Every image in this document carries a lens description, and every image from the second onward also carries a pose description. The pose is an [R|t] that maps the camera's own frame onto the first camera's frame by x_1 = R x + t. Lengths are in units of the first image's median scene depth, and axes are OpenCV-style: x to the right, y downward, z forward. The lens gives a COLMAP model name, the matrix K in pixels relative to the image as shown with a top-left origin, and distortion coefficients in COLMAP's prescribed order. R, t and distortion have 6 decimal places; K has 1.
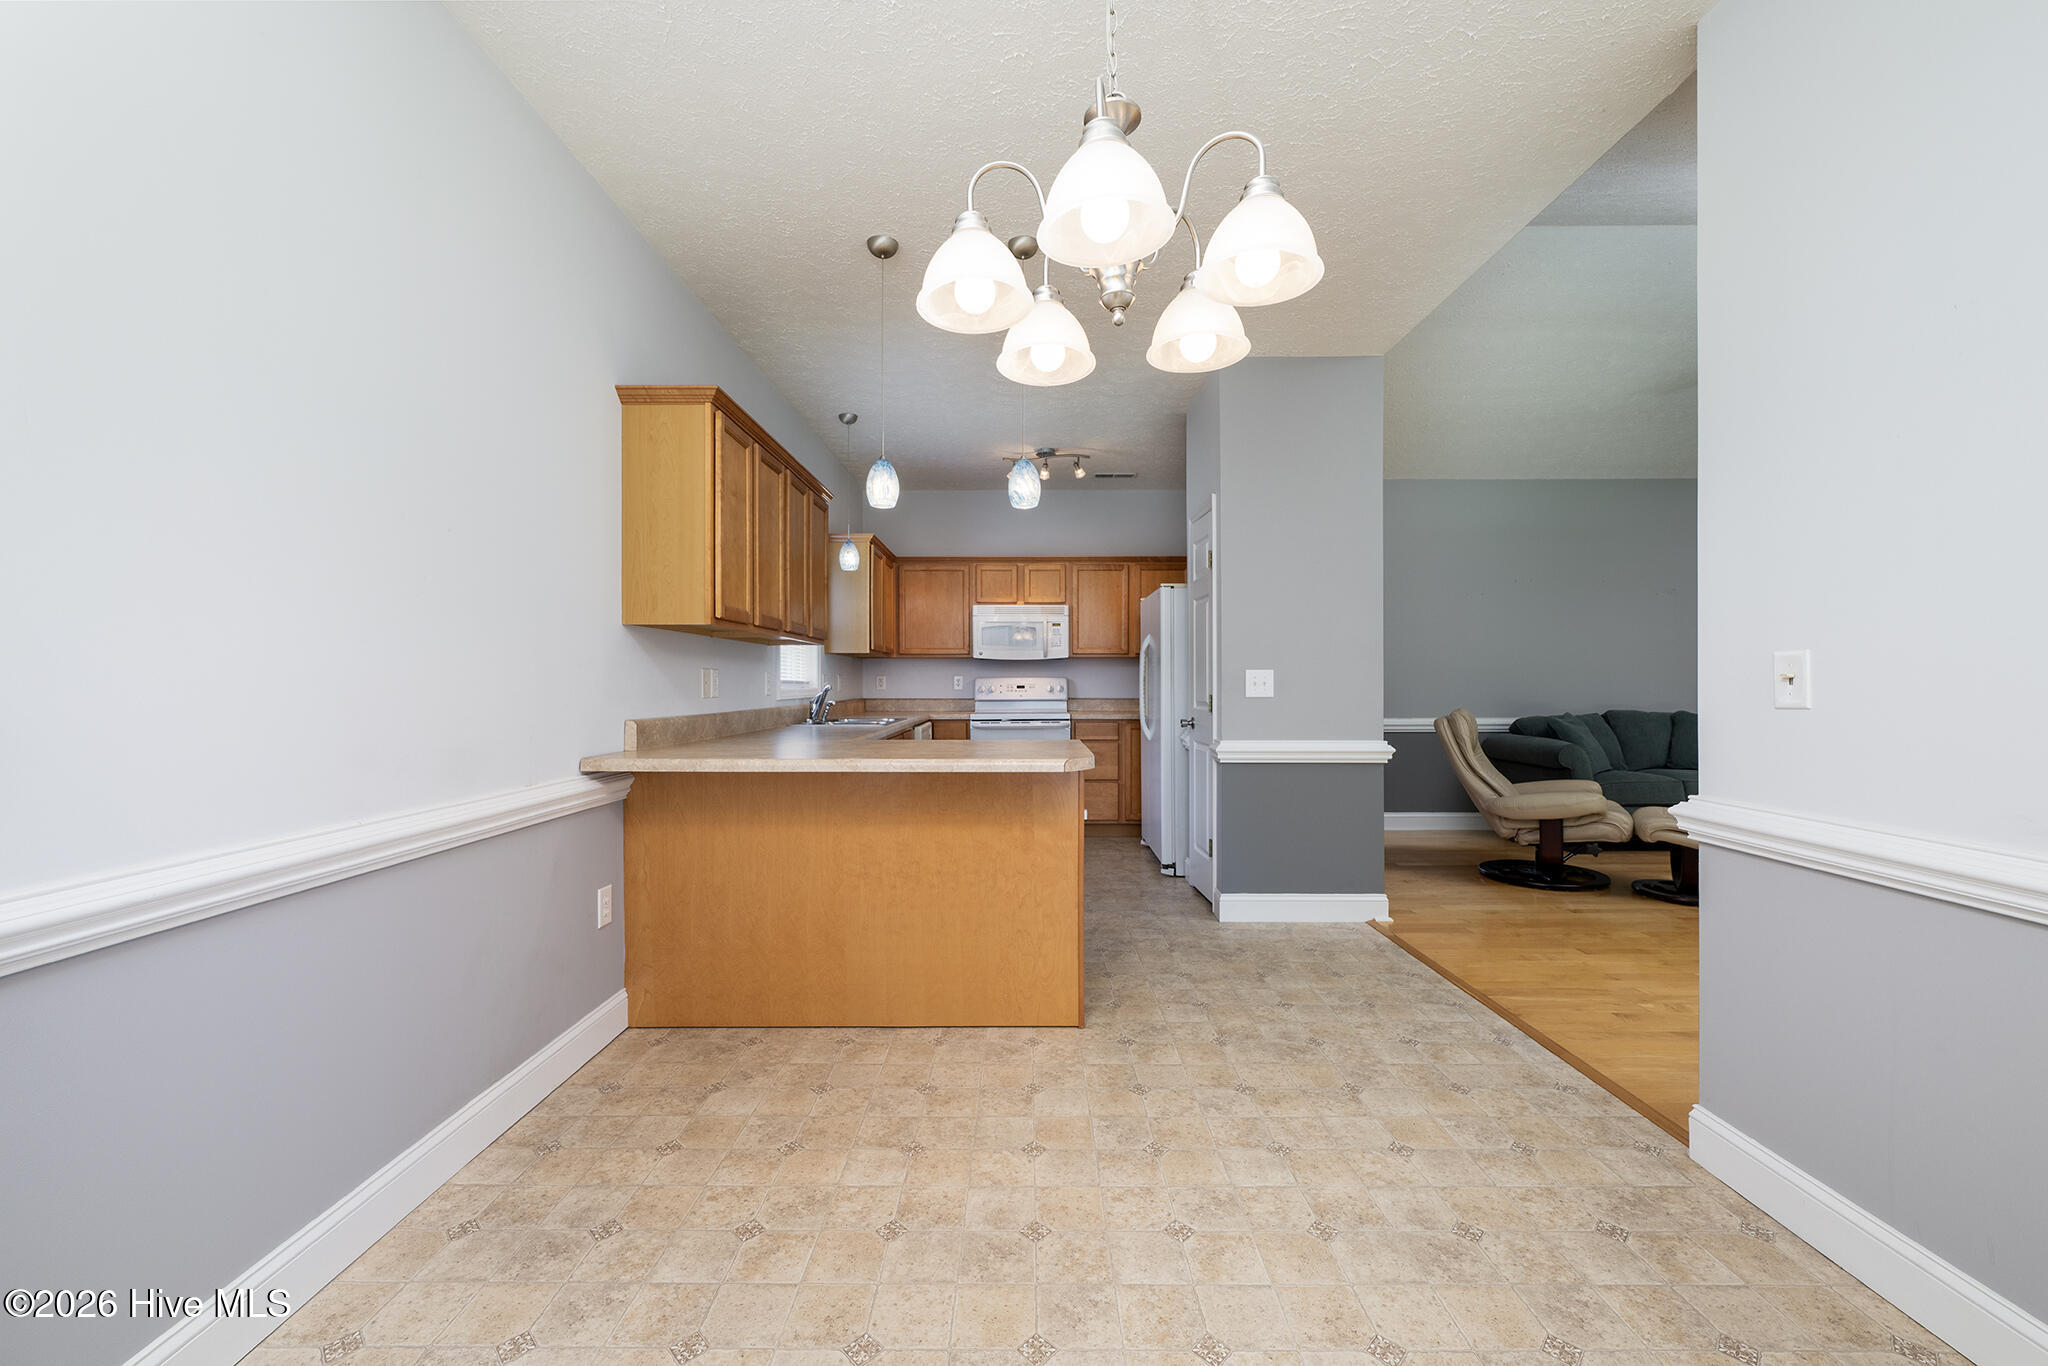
lens RADIAL K [[810.4, 0, 1022.7], [0, 810.4, 682.0], [0, 0, 1]] dist [0.000295, 0.000178]
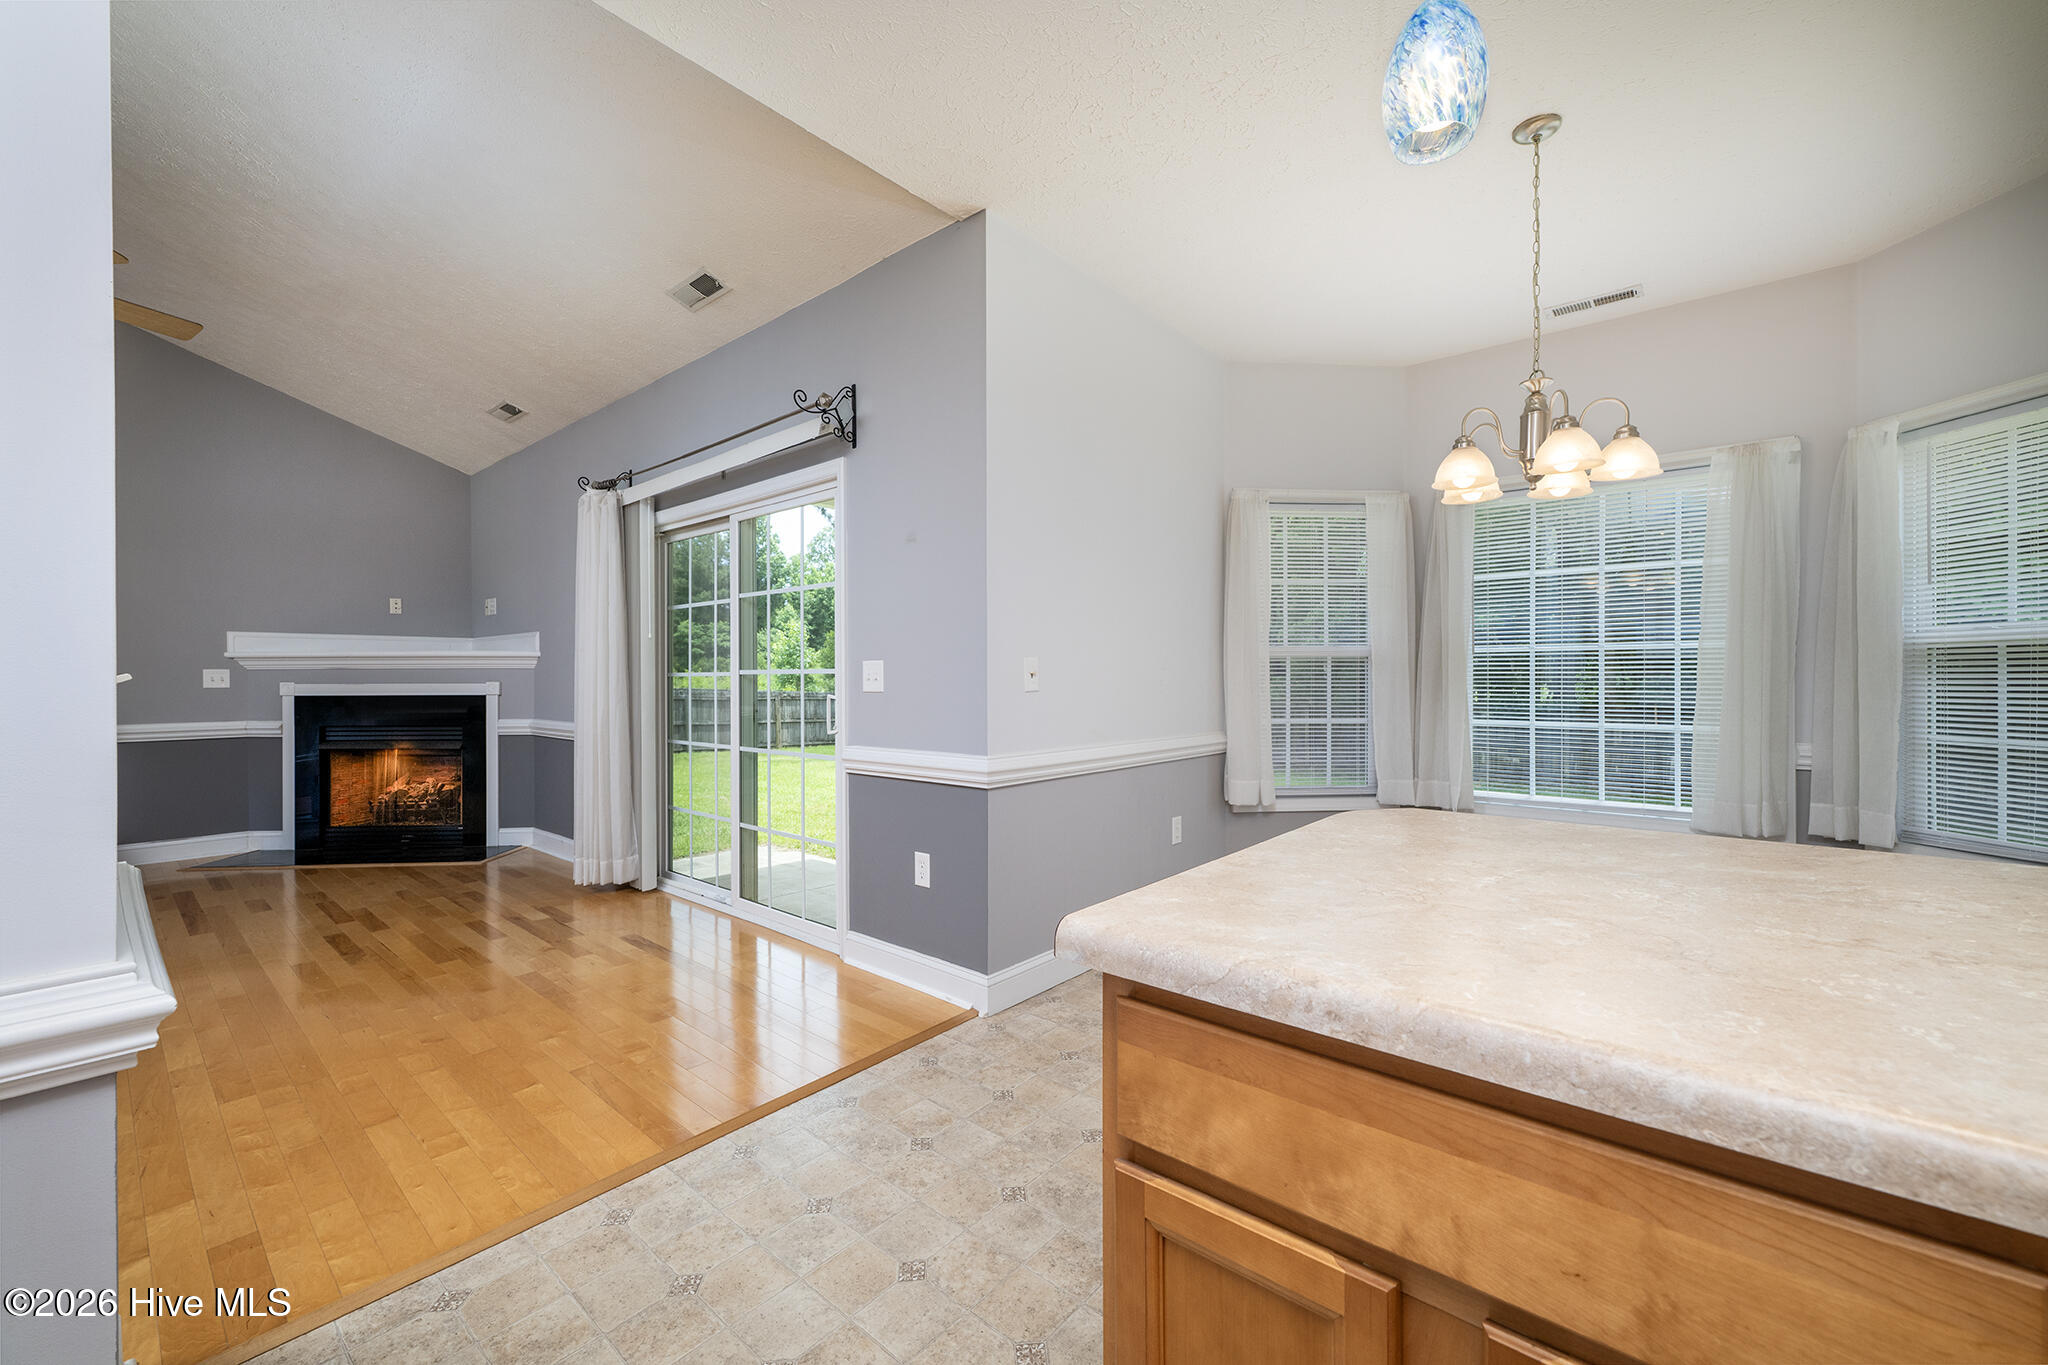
lens RADIAL K [[810.4, 0, 1022.7], [0, 810.4, 681.5], [0, 0, 1]] dist [0.000295, 0.000178]
pose [[-0.764297, 0.000509, 0.644864, -0.085997], [0.004429, 0.999980, 0.004460, 0.002409], [-0.644849, 0.006265, -0.764285, 1.427063]]
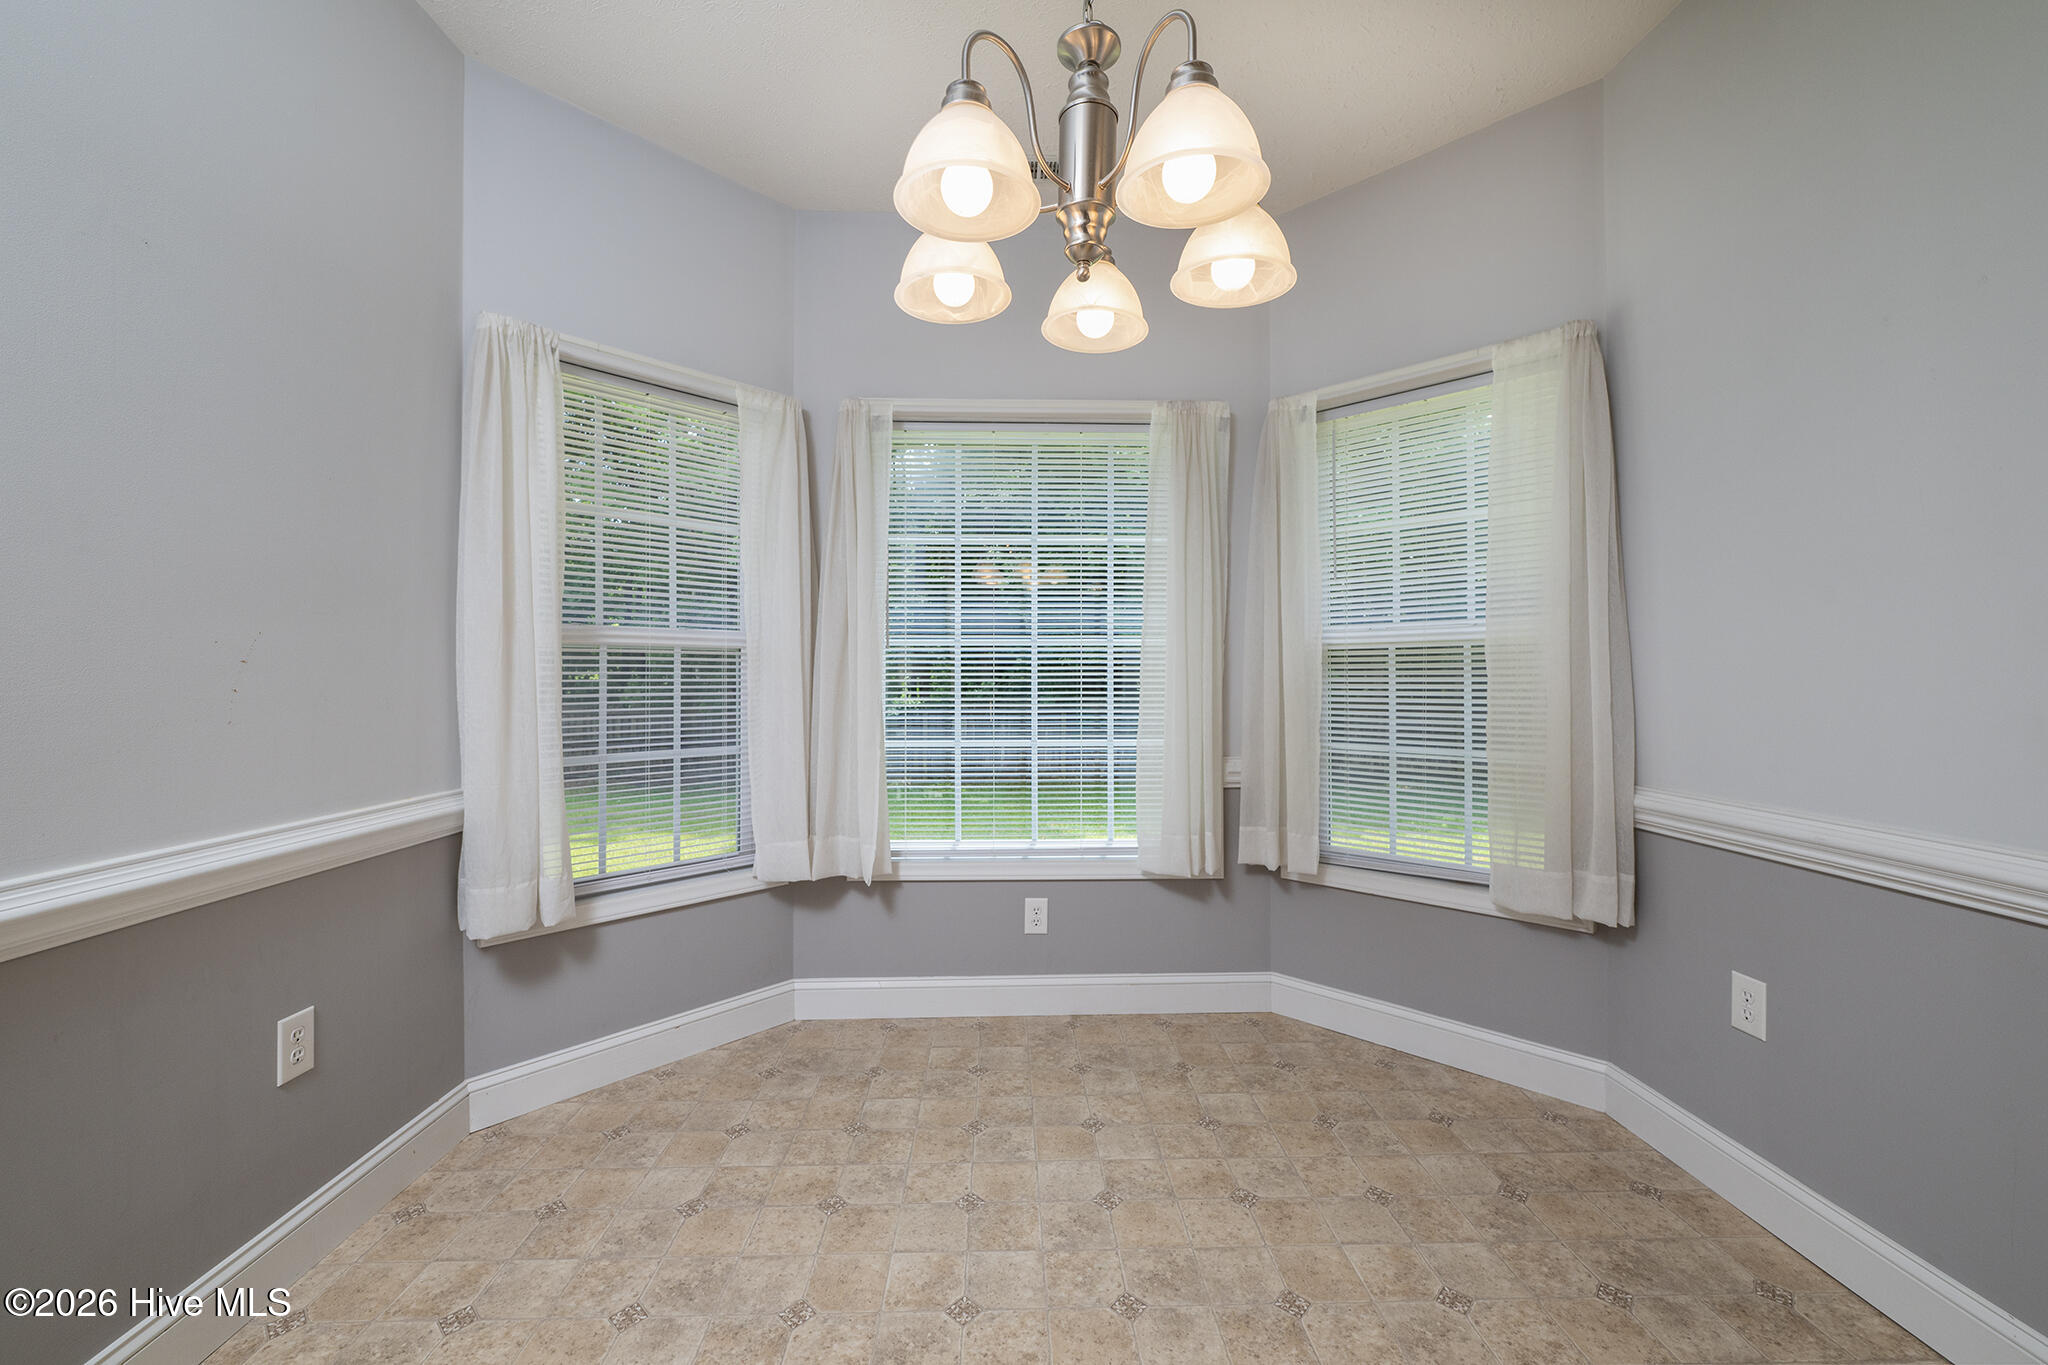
lens RADIAL K [[810.4, 0, 1022.7], [0, 810.4, 681.5], [0, 0, 1]] dist [0.000295, 0.000178]
pose [[-0.999488, 0.003576, -0.031795, 0.094664], [0.003385, 0.999976, 0.006048, -0.000009], [0.031816, 0.005938, -0.999476, 0.820755]]
